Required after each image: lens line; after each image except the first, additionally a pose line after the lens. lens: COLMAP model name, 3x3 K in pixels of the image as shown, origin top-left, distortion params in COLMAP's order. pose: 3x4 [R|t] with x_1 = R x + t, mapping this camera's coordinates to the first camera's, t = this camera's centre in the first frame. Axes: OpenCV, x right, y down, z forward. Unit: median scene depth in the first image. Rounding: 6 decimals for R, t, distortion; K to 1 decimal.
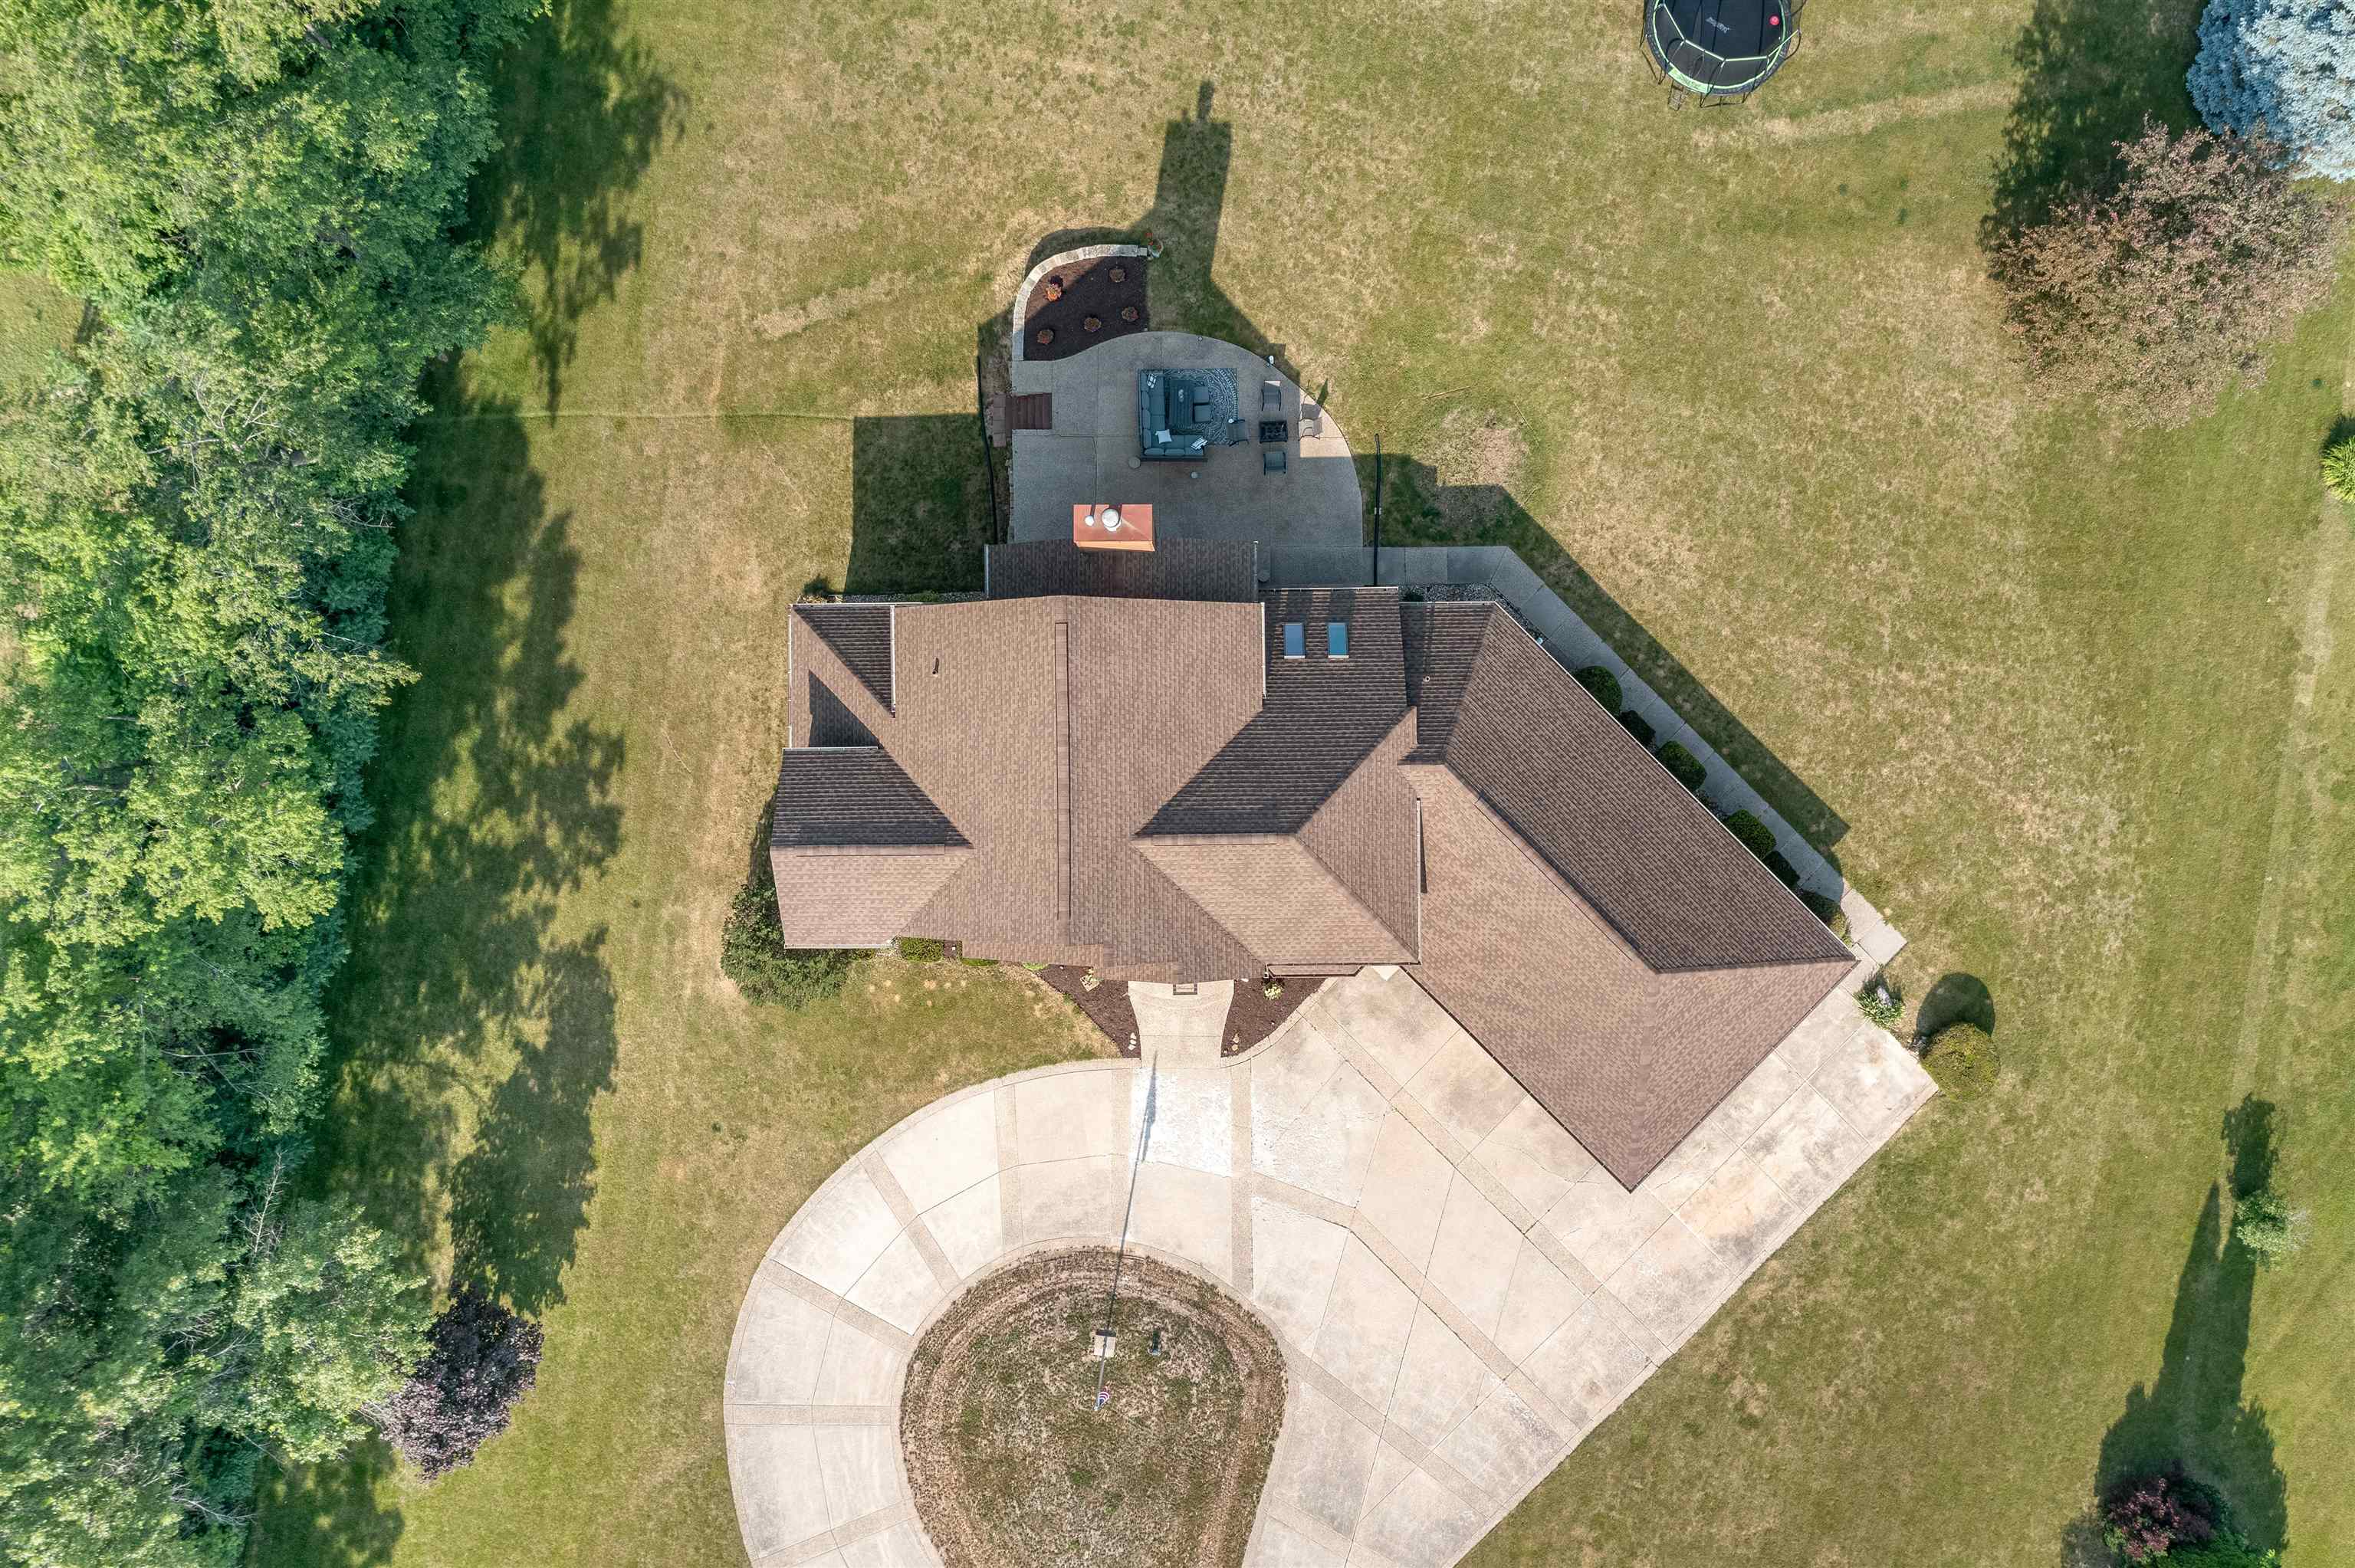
lens RADIAL K [[1833.9, 0, 1190.1], [0, 1833.9, 848.7], [0, 0, 1]] dist [-0.003435, 0.012994]
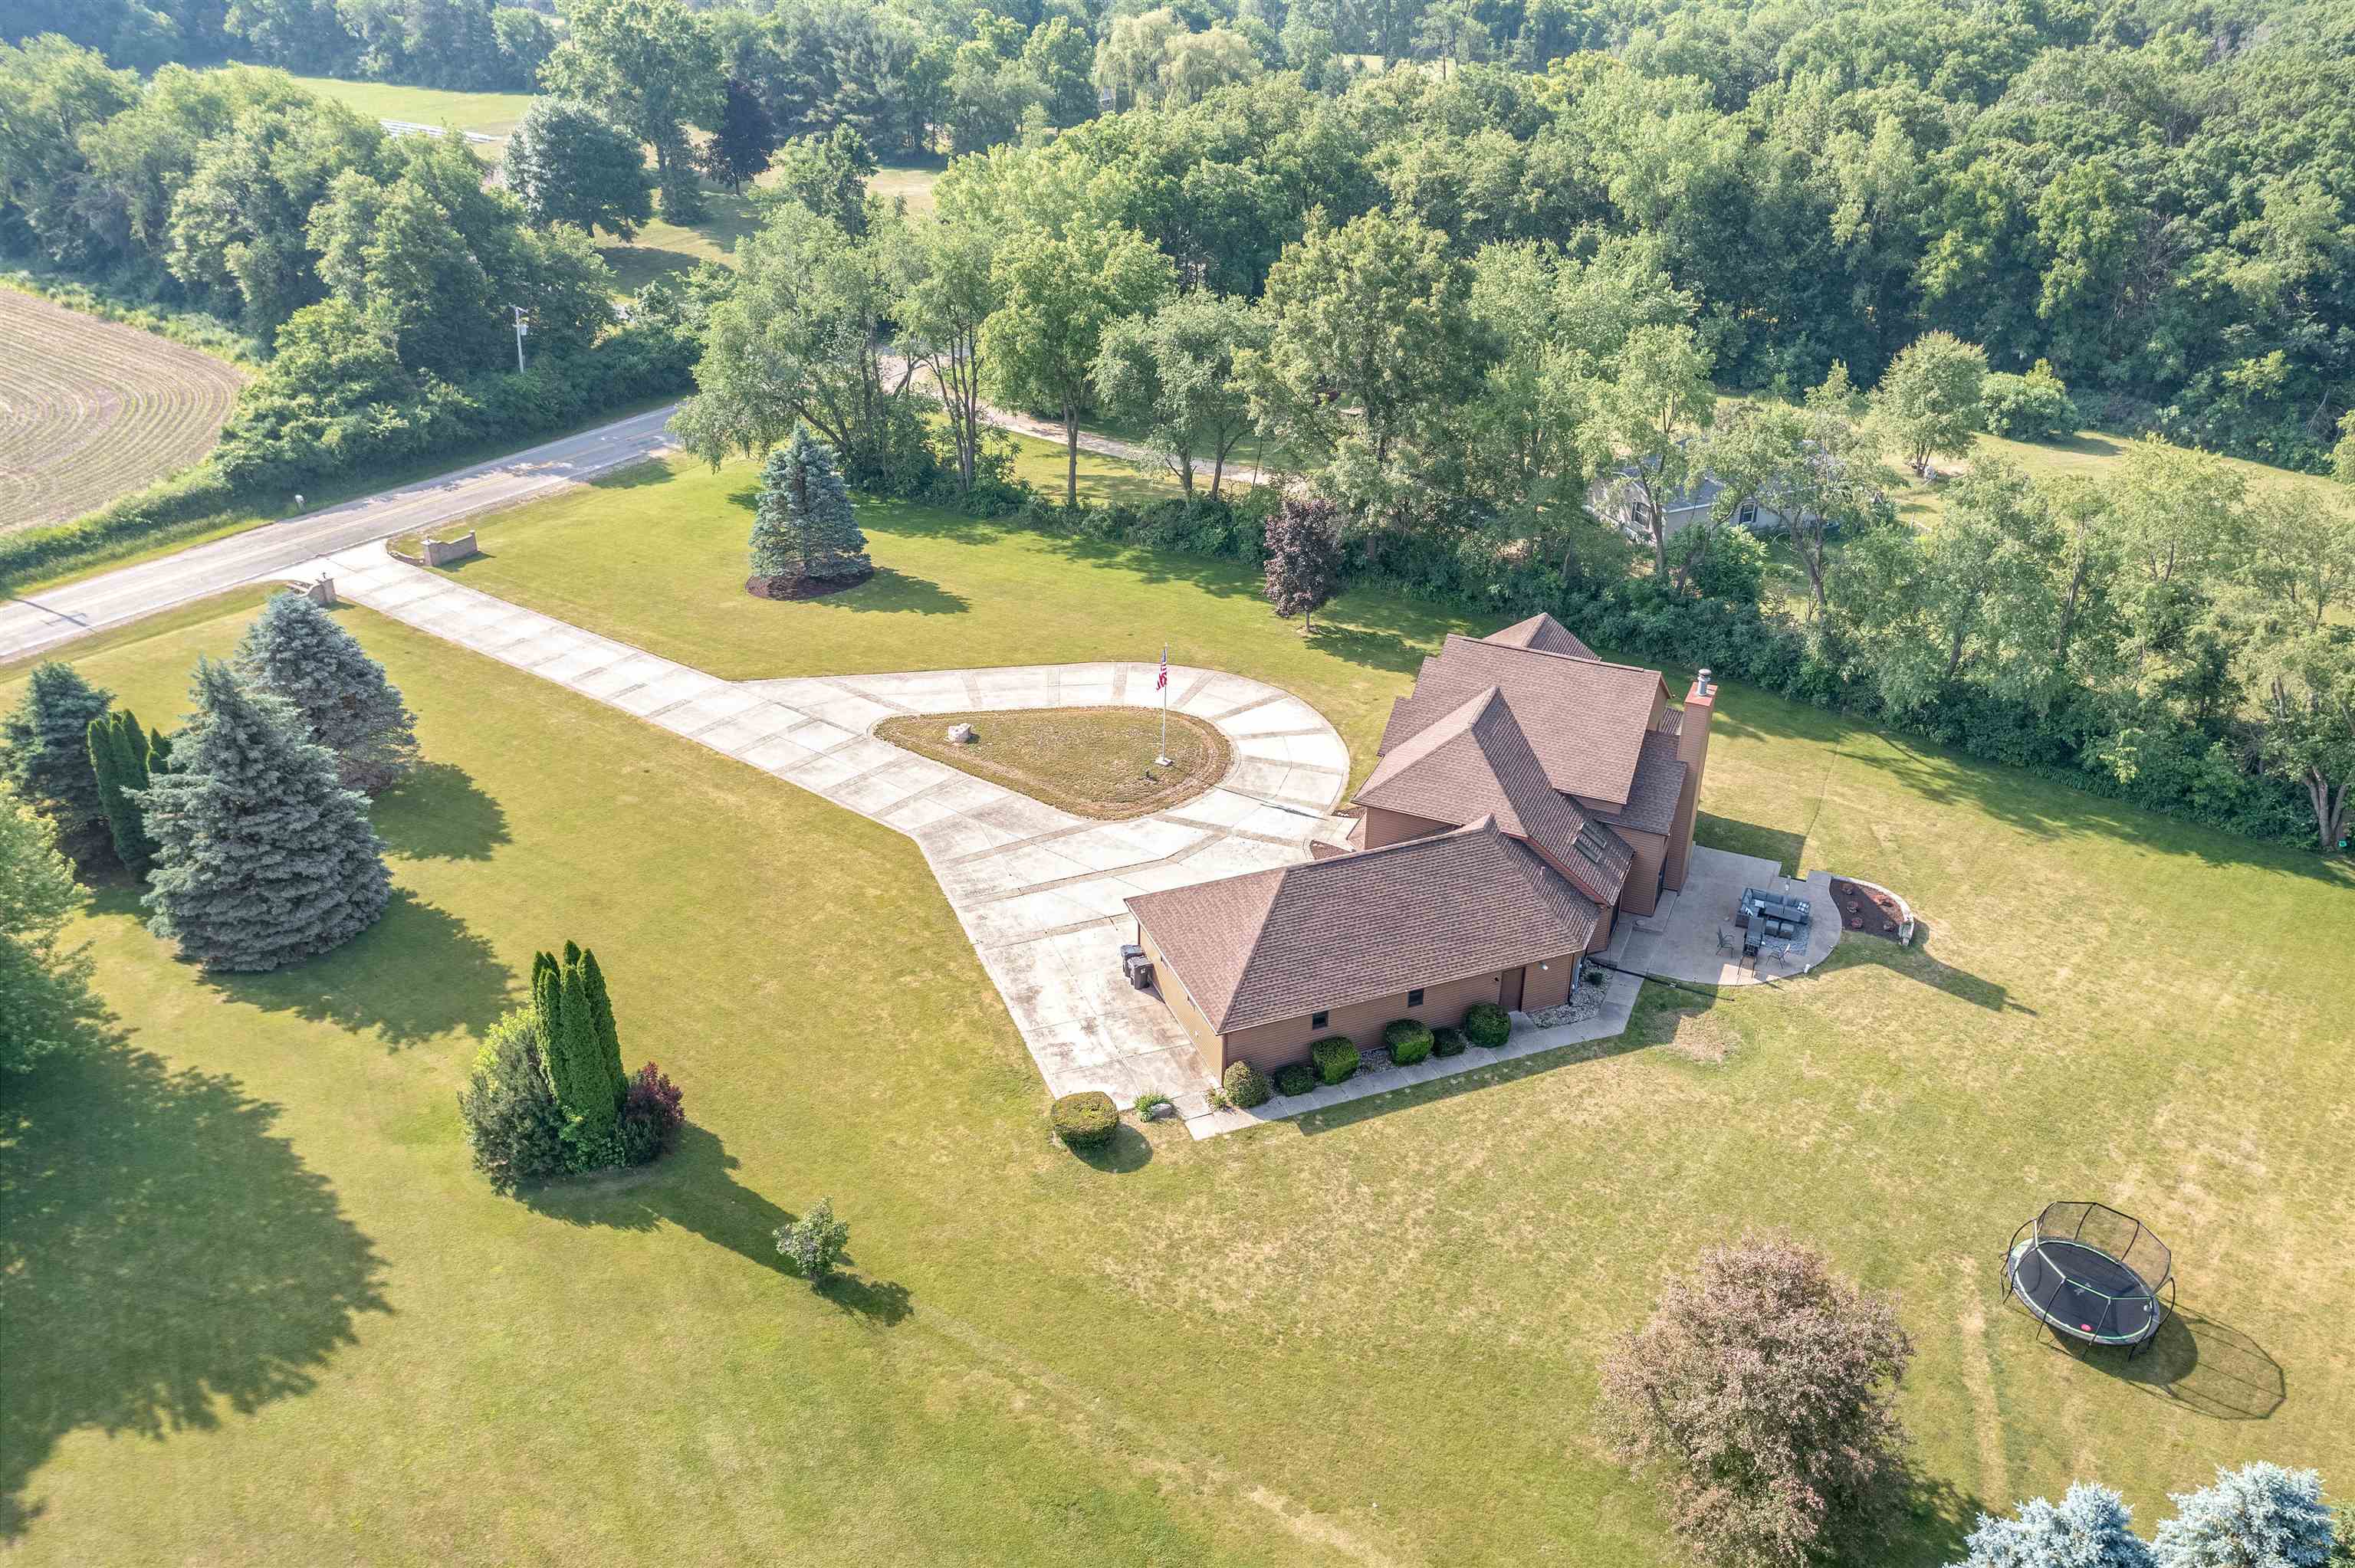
lens RADIAL K [[1833.9, 0, 1190.1], [0, 1833.9, 848.7], [0, 0, 1]] dist [-0.003435, 0.012994]
pose [[-0.405108, 0.457523, -0.791556, 1.190852], [-0.914163, -0.215864, 0.343087, -0.291616], [-0.013898, 0.862598, 0.505699, 0.274174]]
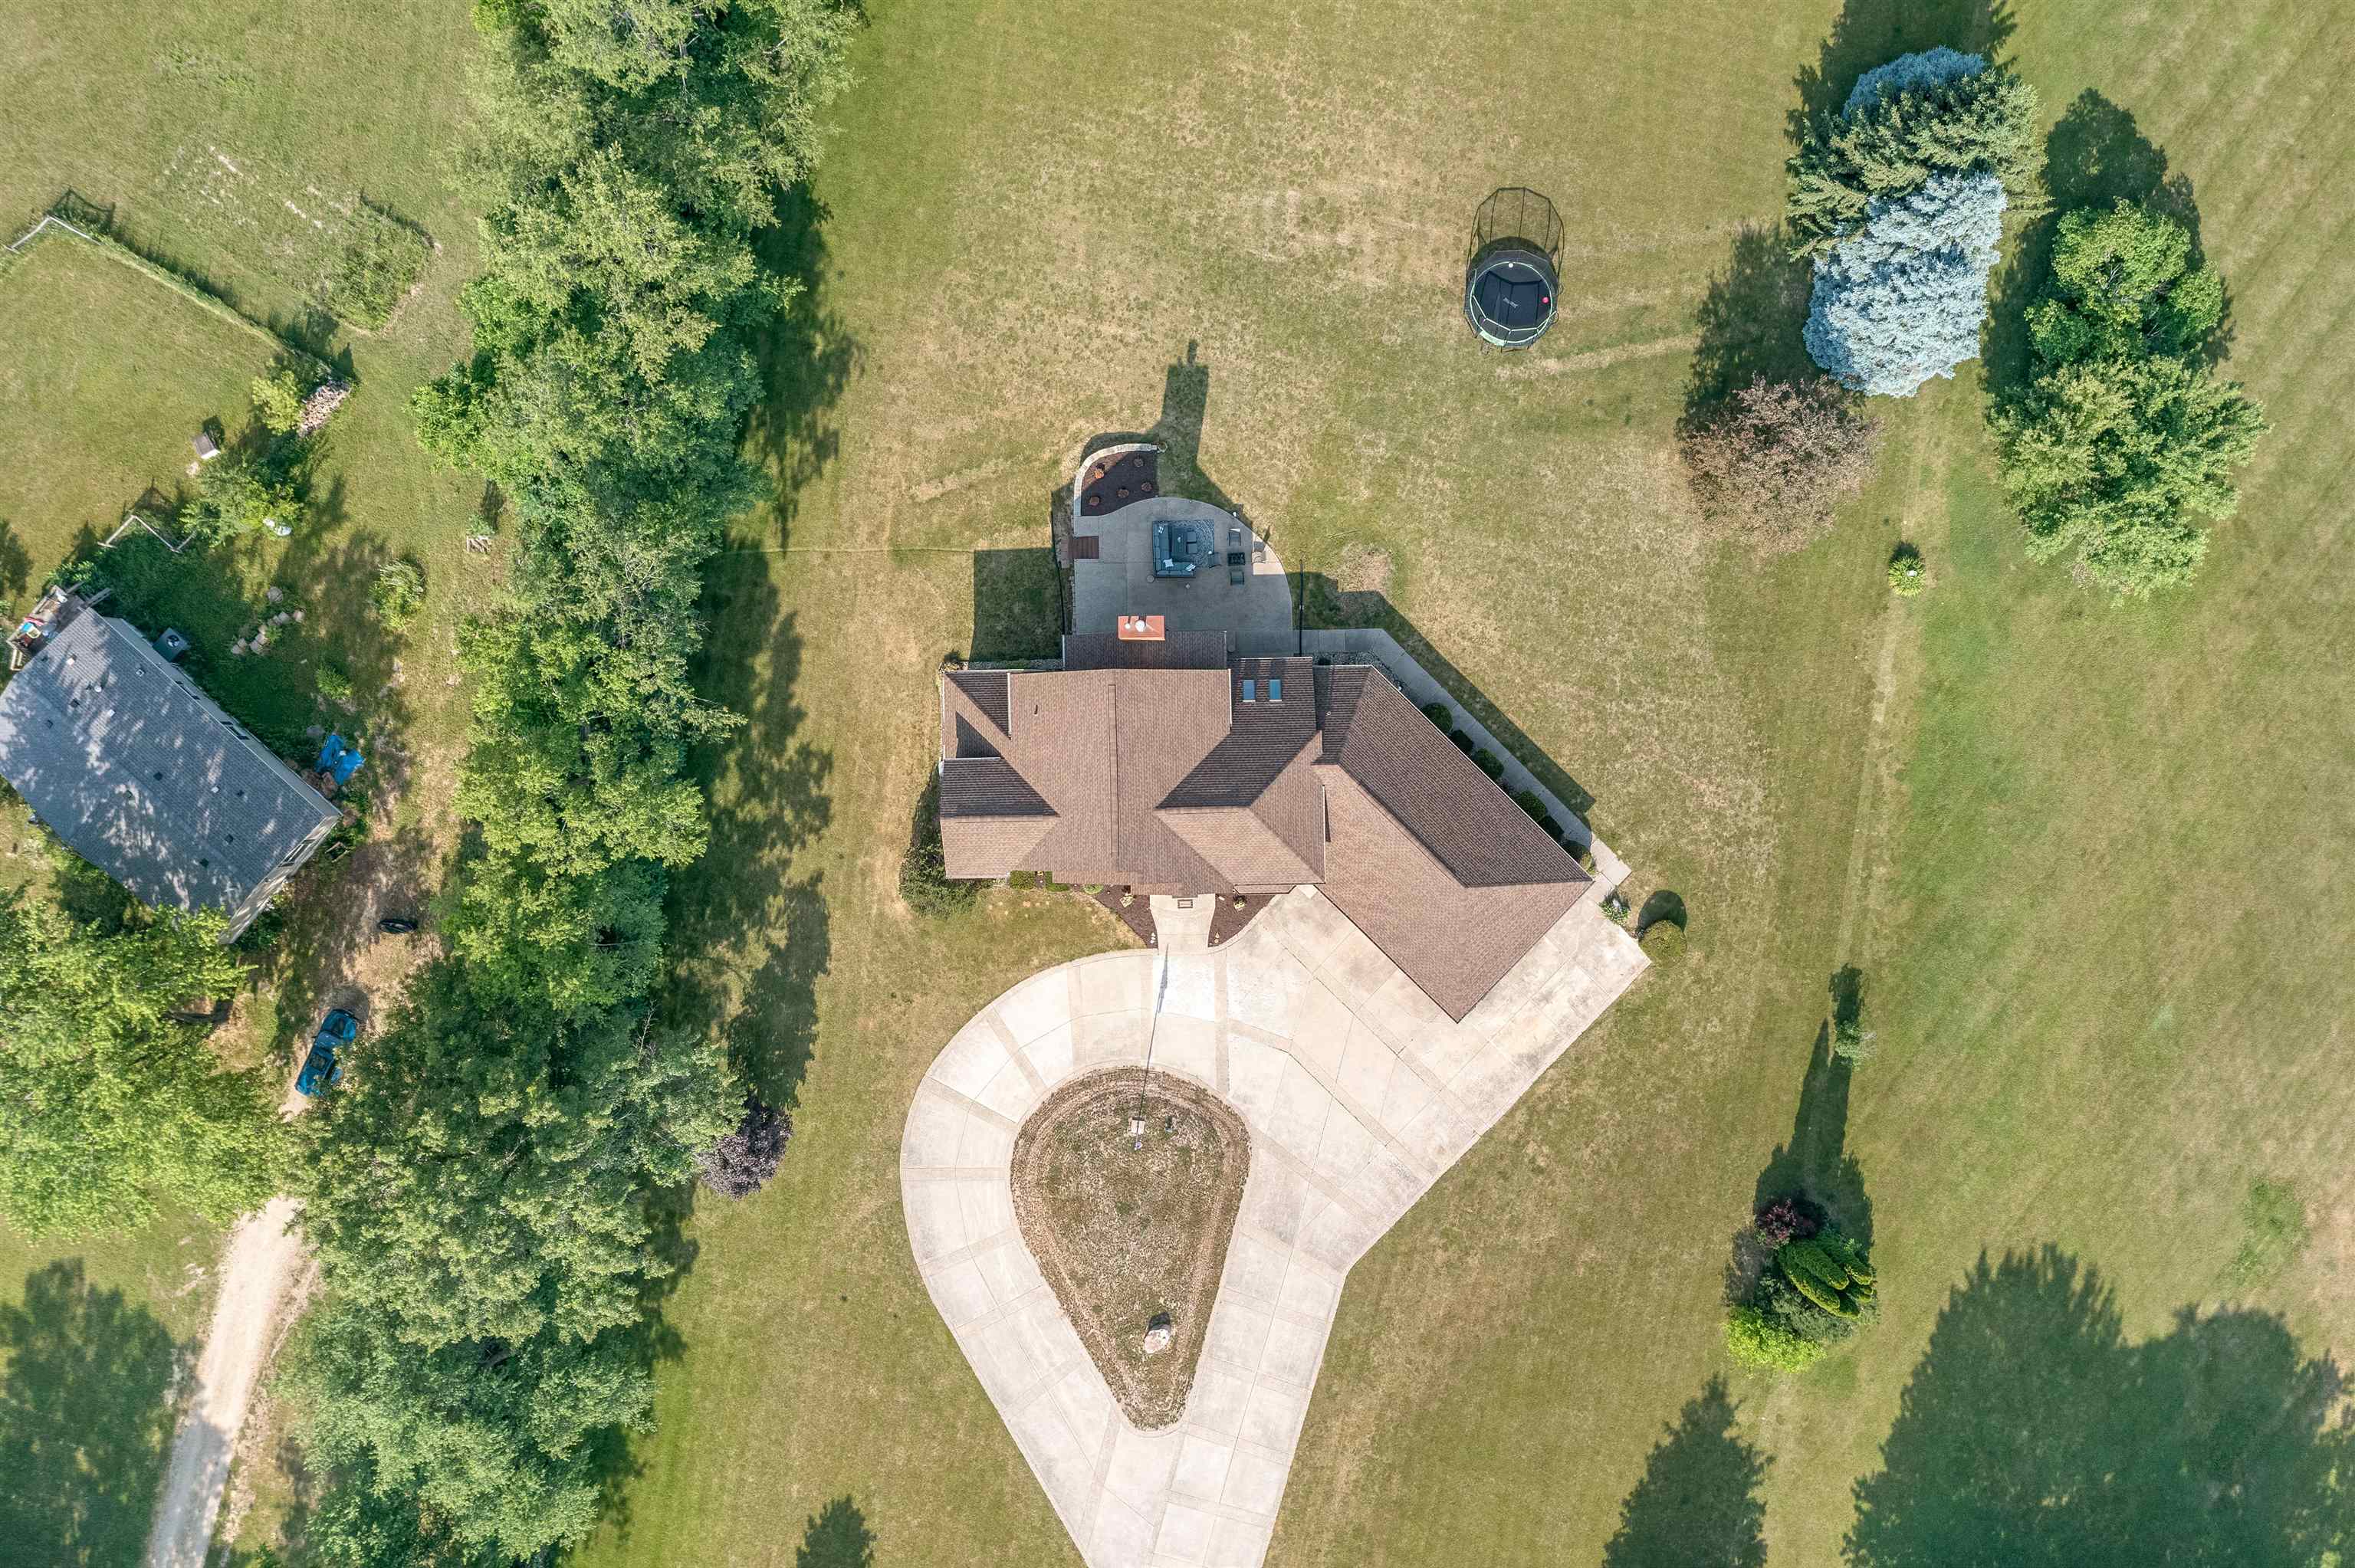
lens RADIAL K [[1833.9, 0, 1190.1], [0, 1833.9, 848.7], [0, 0, 1]] dist [-0.003435, 0.012994]
pose [[0.999940, -0.010426, 0.003288, -0.003269], [0.010423, 0.999945, 0.000783, 0.025335], [-0.003296, -0.000749, 0.999994, -0.608875]]
